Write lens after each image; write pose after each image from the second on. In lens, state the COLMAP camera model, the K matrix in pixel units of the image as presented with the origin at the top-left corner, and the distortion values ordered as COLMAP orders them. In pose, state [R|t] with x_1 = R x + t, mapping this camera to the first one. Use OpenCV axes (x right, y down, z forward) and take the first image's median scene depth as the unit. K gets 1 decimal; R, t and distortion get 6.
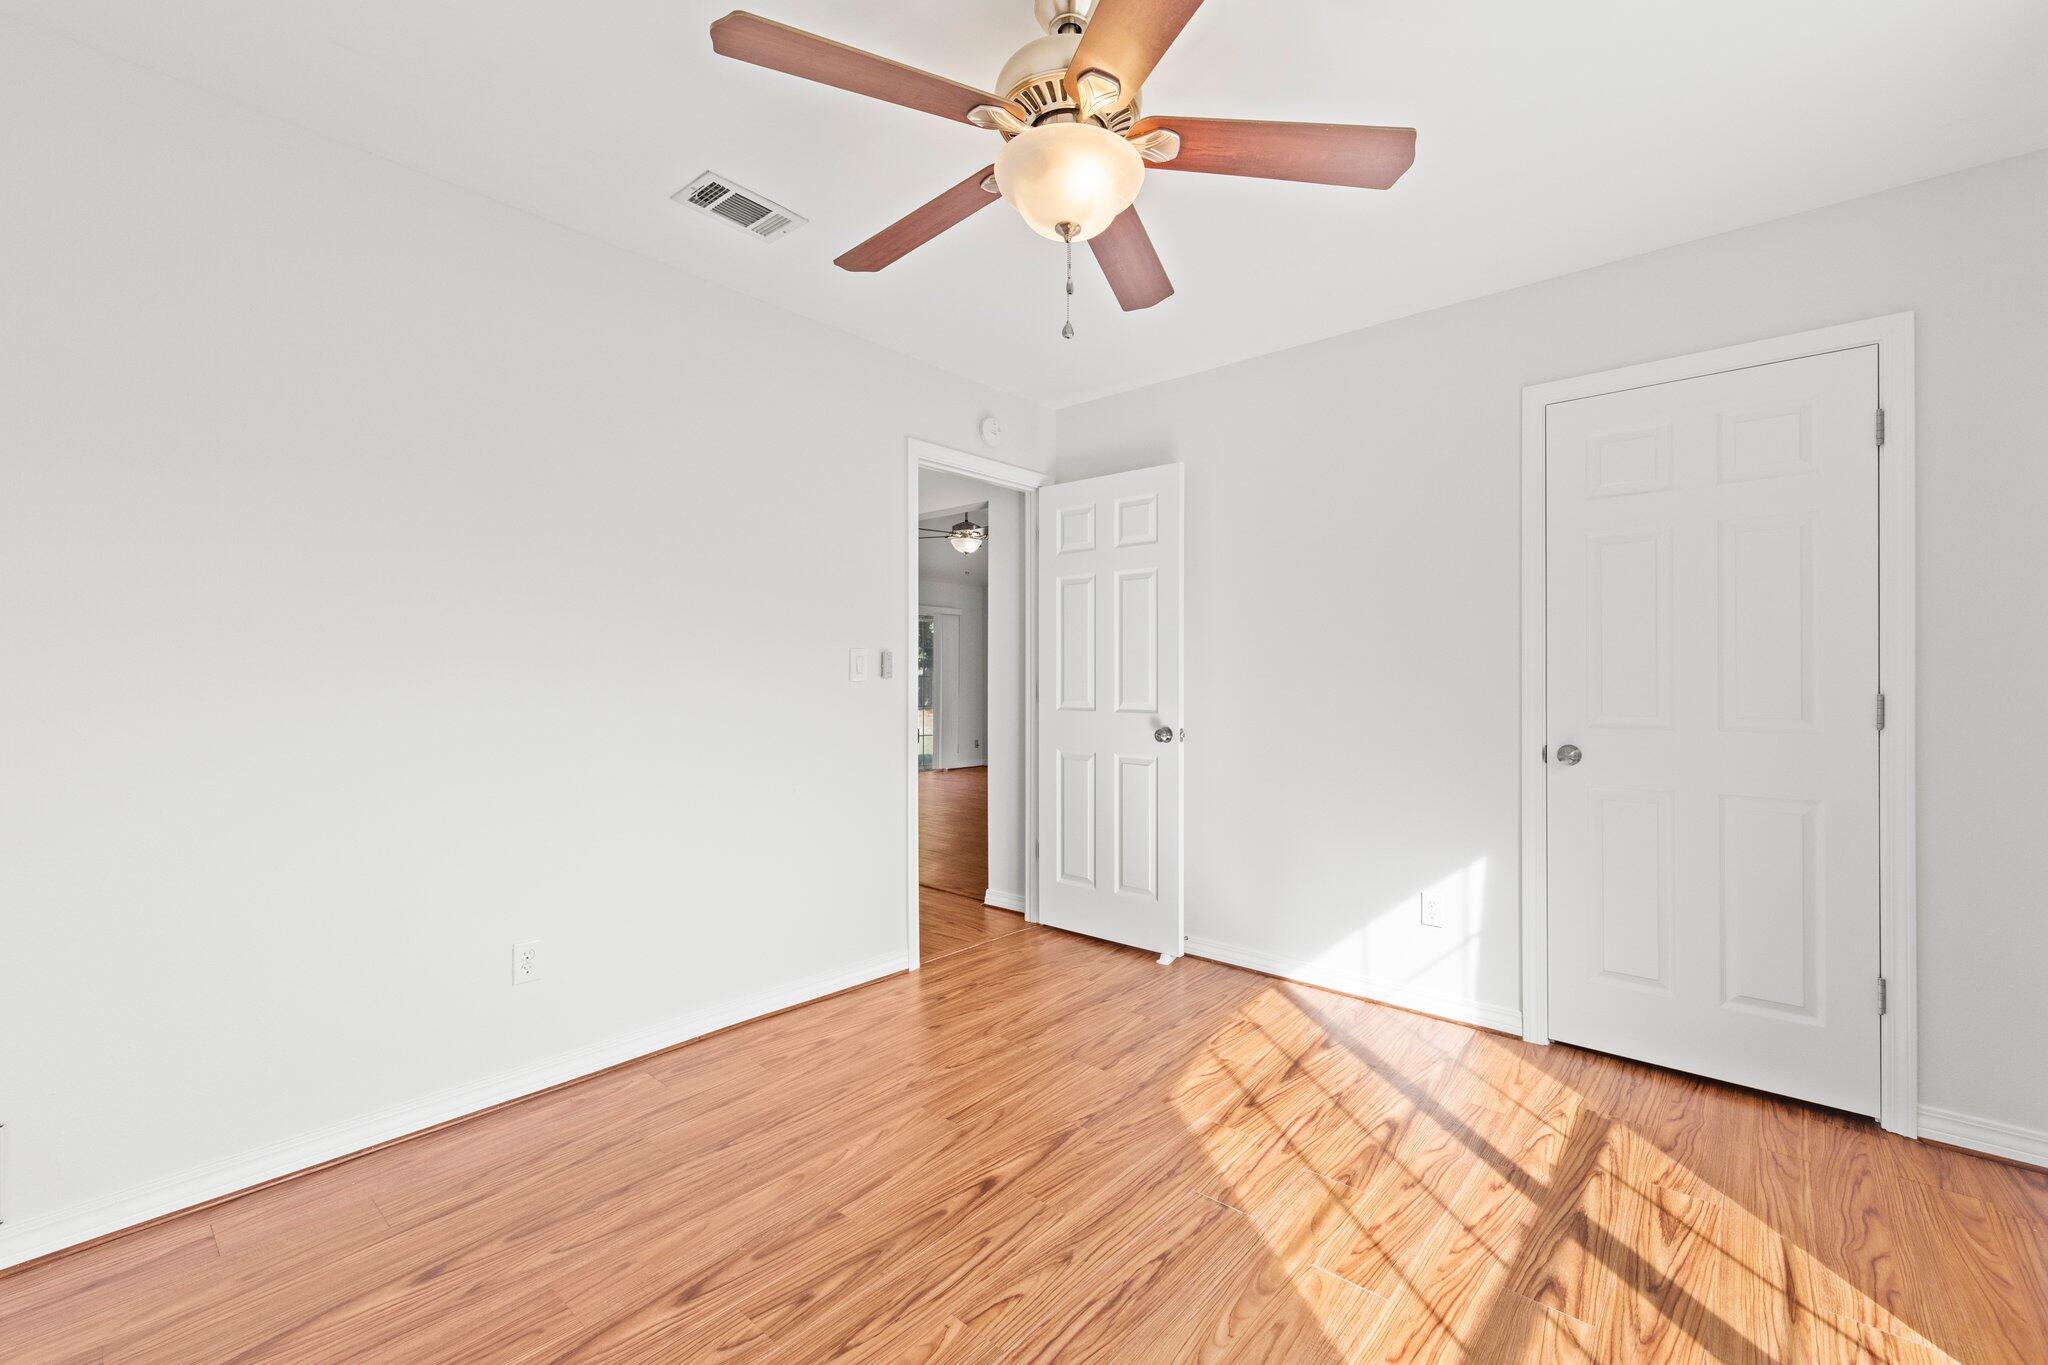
lens RADIAL K [[837.4, 0, 1024.0], [0, 837.4, 682.5], [0, 0, 1]] dist [0.001538, 0.000030]
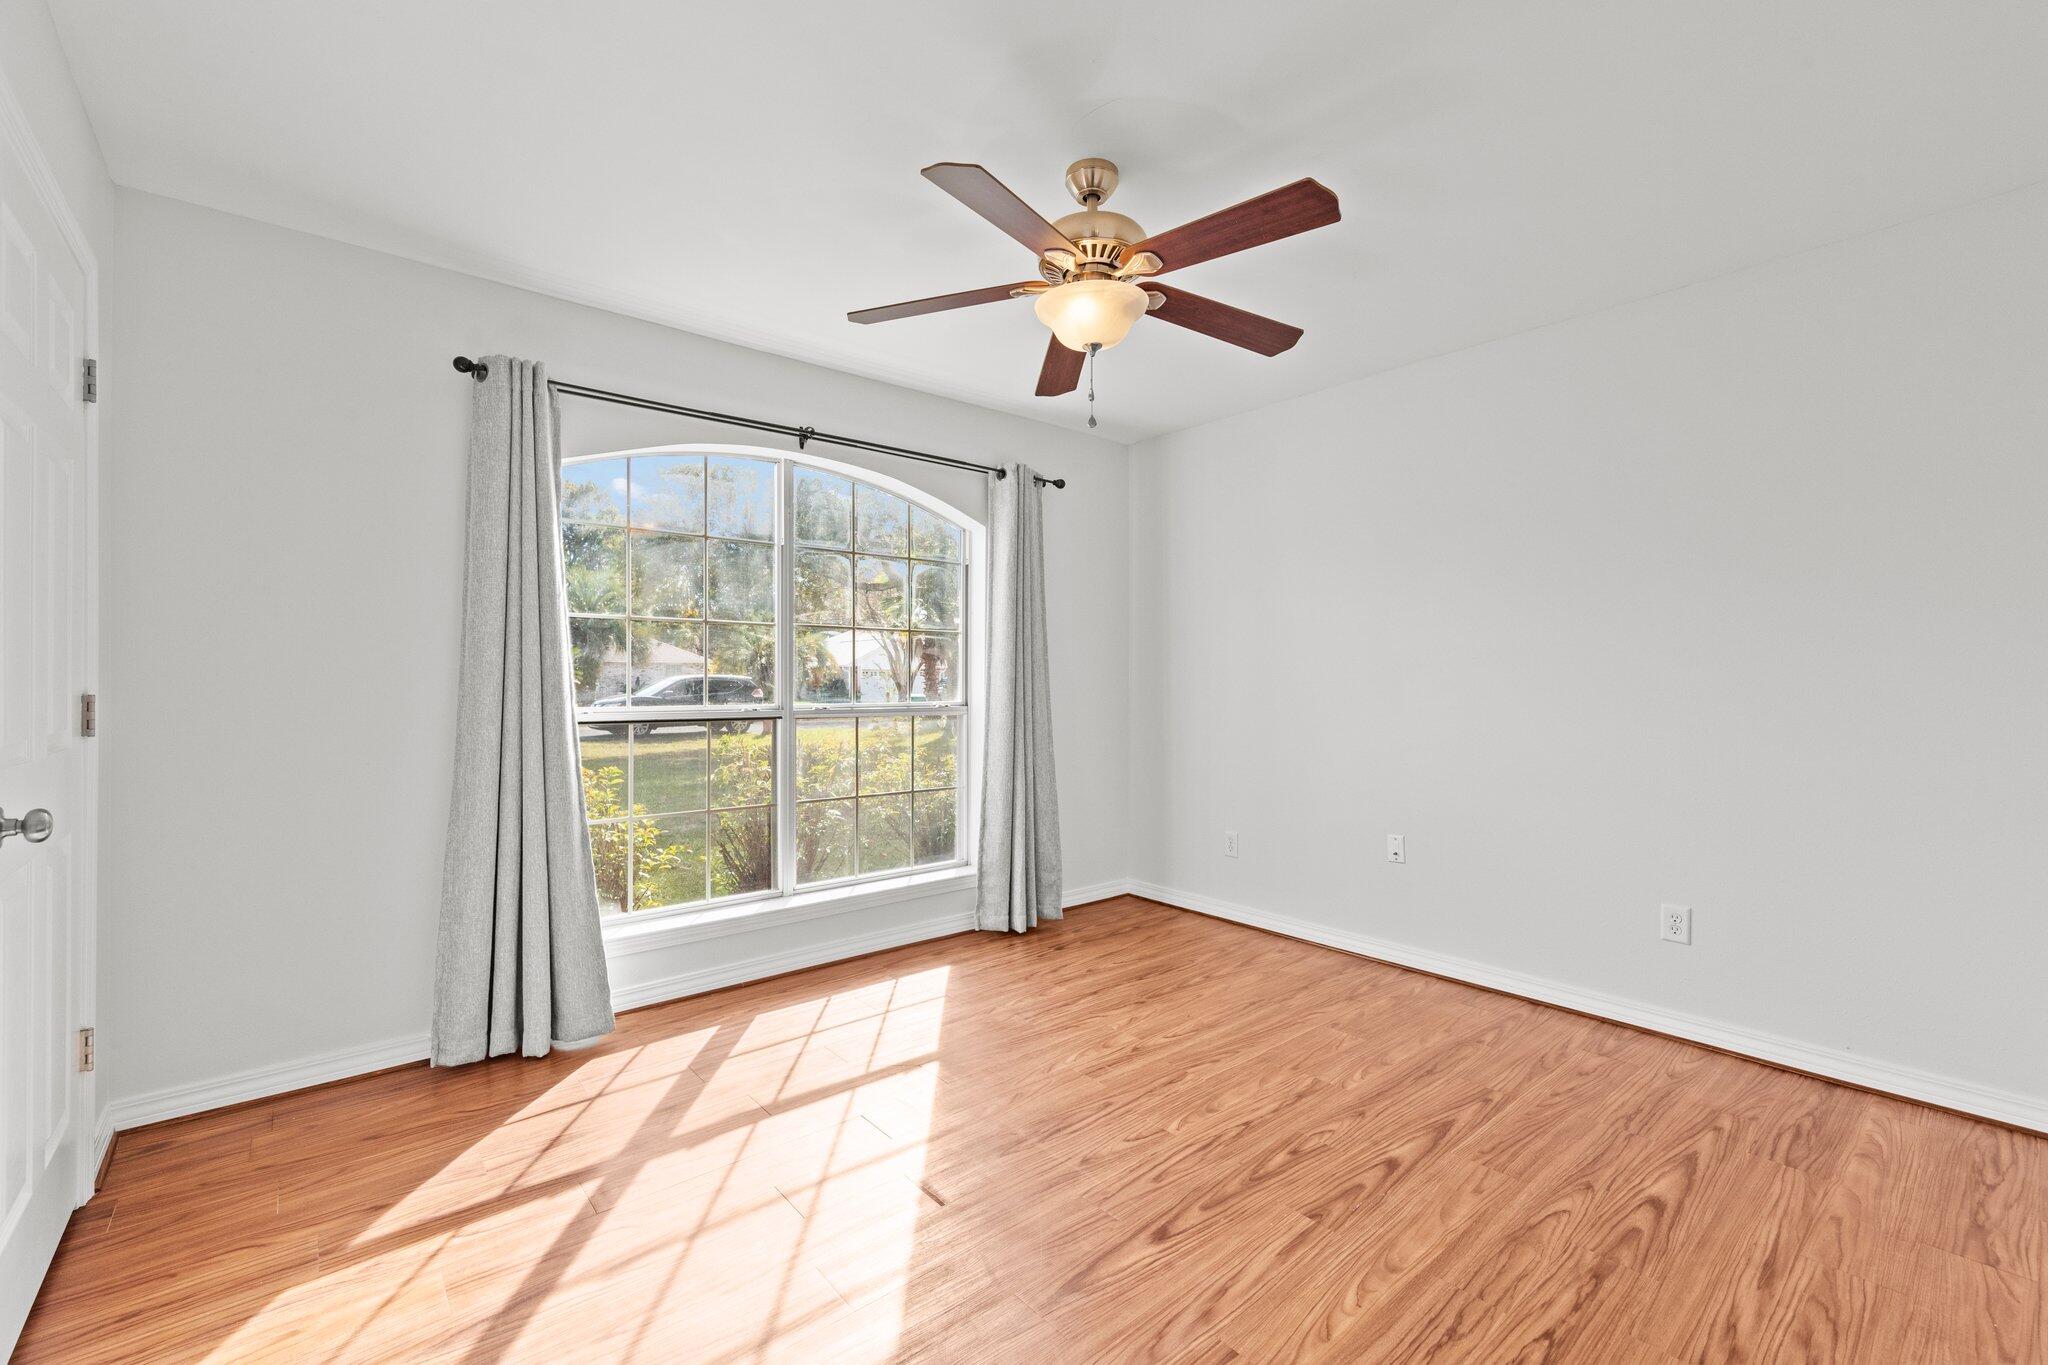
lens RADIAL K [[837.4, 0, 1024.0], [0, 837.4, 682.5], [0, 0, 1]] dist [0.001538, 0.000030]
pose [[-0.990943, -0.001323, 0.134274, -0.018817], [-0.000458, 0.999979, 0.006475, 0.001888], [-0.134280, 0.006355, -0.990923, 1.998299]]
